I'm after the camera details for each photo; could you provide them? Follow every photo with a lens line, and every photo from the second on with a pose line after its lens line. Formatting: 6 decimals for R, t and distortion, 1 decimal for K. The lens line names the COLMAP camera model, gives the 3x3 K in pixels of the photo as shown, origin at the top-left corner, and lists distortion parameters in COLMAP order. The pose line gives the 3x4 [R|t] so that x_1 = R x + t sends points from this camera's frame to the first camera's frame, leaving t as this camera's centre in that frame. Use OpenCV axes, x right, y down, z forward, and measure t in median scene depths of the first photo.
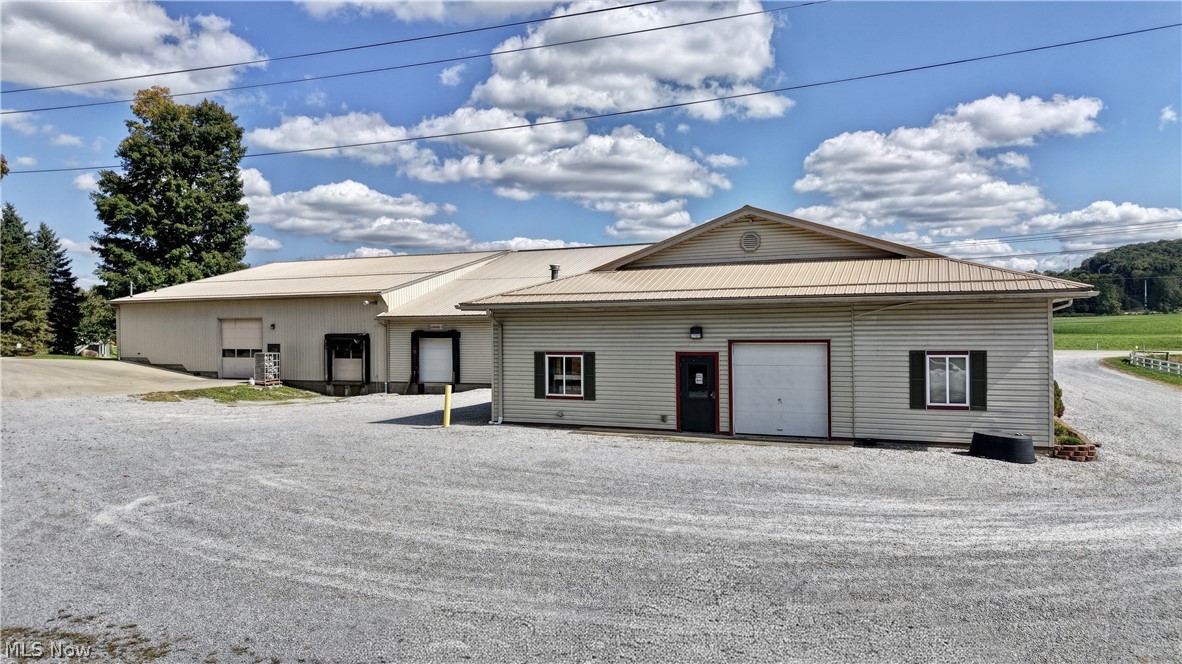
lens RADIAL K [[831.1, 0, 592.4], [0, 831.1, 321.0], [0, 0, 1]] dist [0.027361, -0.002536]
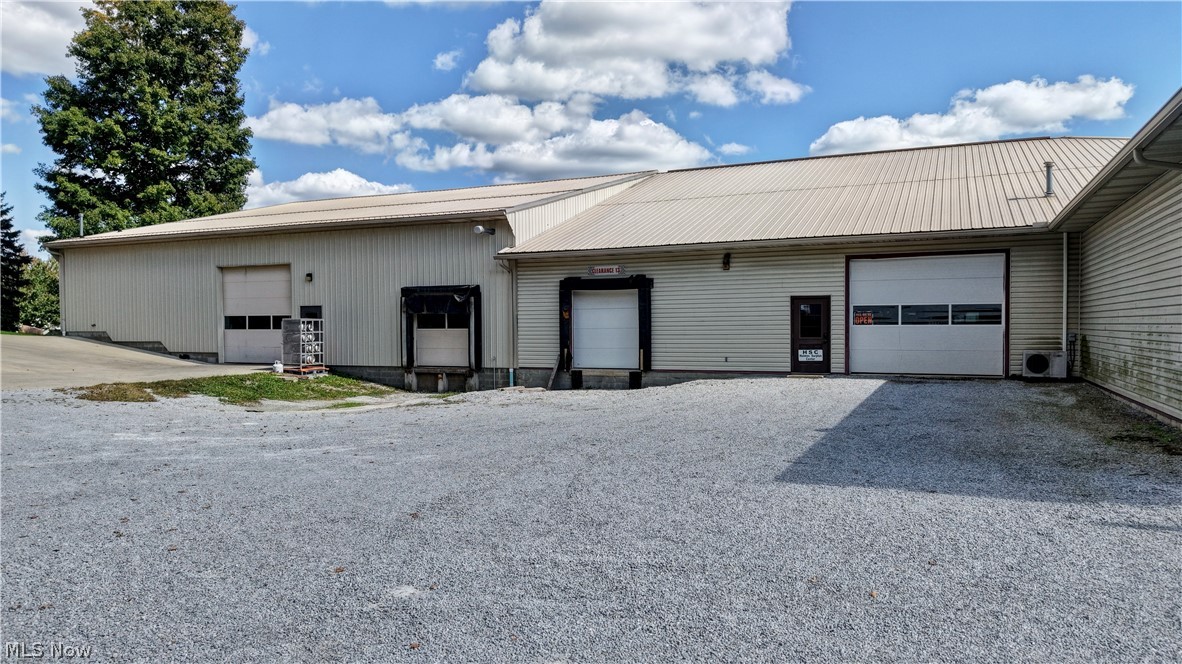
lens RADIAL K [[826.3, 0, 574.7], [0, 826.3, 337.3], [0, 0, 1]] dist [0.016569, -0.020589]
pose [[0.999993, 0.001964, 0.003061, -0.140569], [-0.002027, 0.999786, 0.020606, 0.027265], [-0.003019, -0.020612, 0.999783, 0.291781]]
